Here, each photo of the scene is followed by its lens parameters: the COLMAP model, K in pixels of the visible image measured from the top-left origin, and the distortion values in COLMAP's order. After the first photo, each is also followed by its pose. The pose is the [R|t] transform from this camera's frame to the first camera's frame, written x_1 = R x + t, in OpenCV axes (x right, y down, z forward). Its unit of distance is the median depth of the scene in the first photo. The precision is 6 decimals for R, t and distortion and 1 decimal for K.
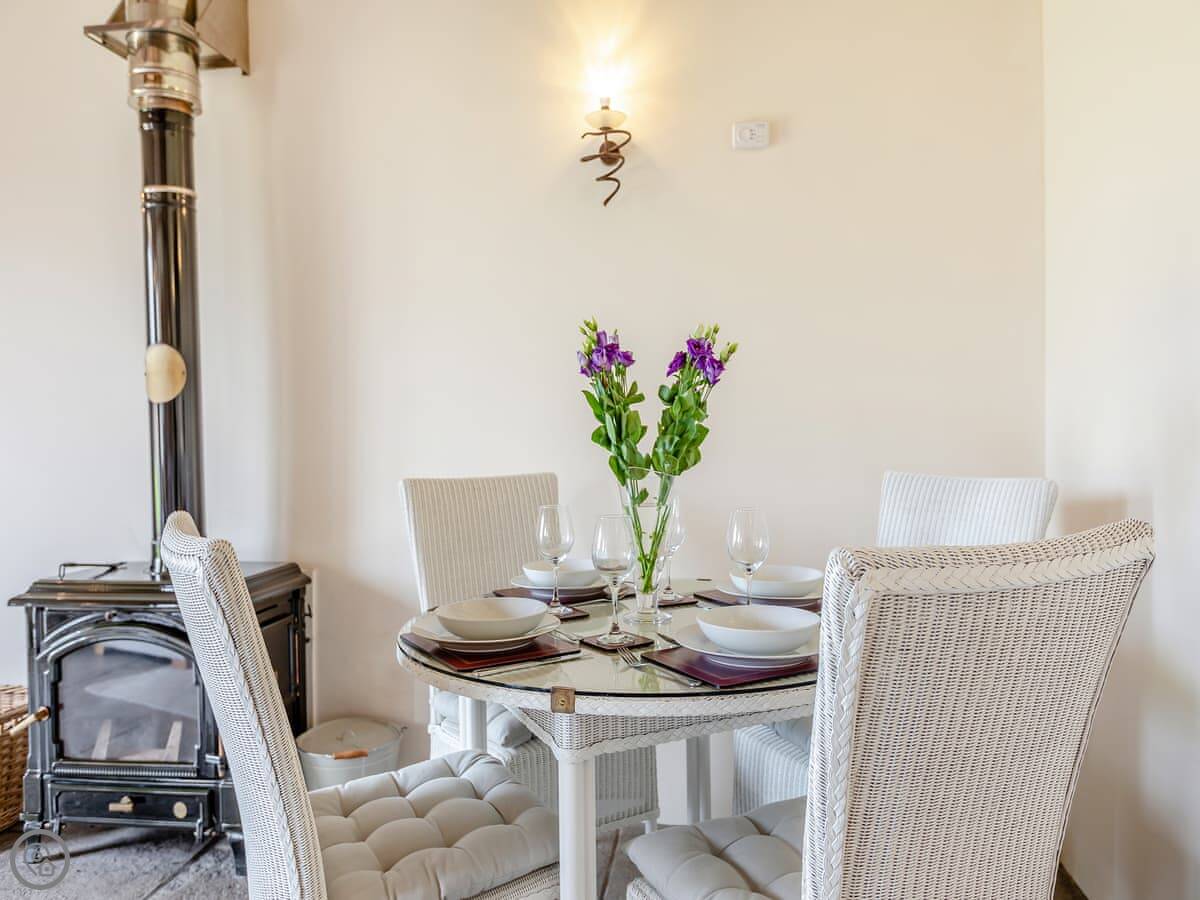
lens RADIAL K [[543.0, 0, 595.9], [0, 543.0, 427.9], [0, 0, 1]] dist [0.002172, -0.000412]
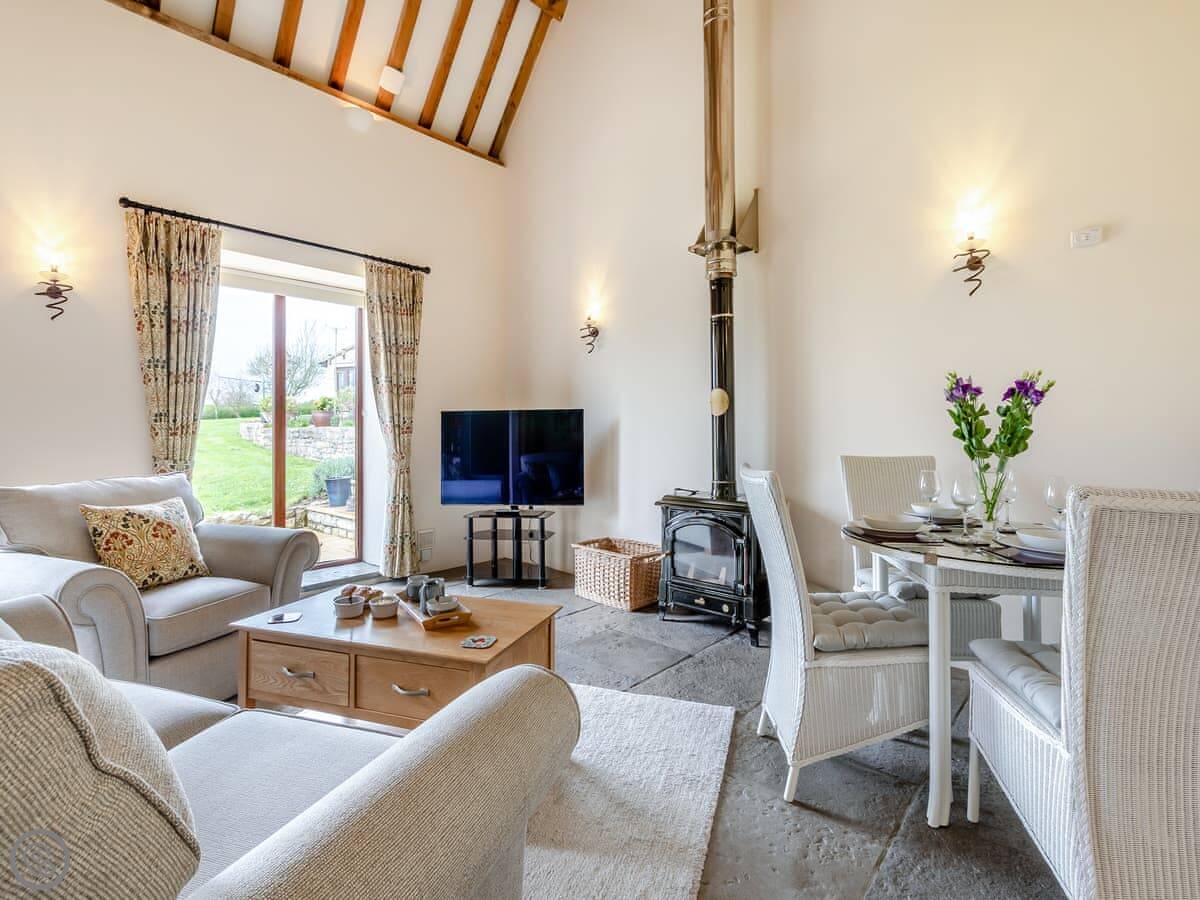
lens RADIAL K [[543.0, 0, 595.9], [0, 543.0, 427.9], [0, 0, 1]] dist [0.002172, -0.000412]
pose [[0.778216, 0.007476, -0.627952, 0.207724], [-0.011895, 0.999925, -0.002836, 0.014821], [0.627883, 0.009677, 0.778247, -1.214162]]
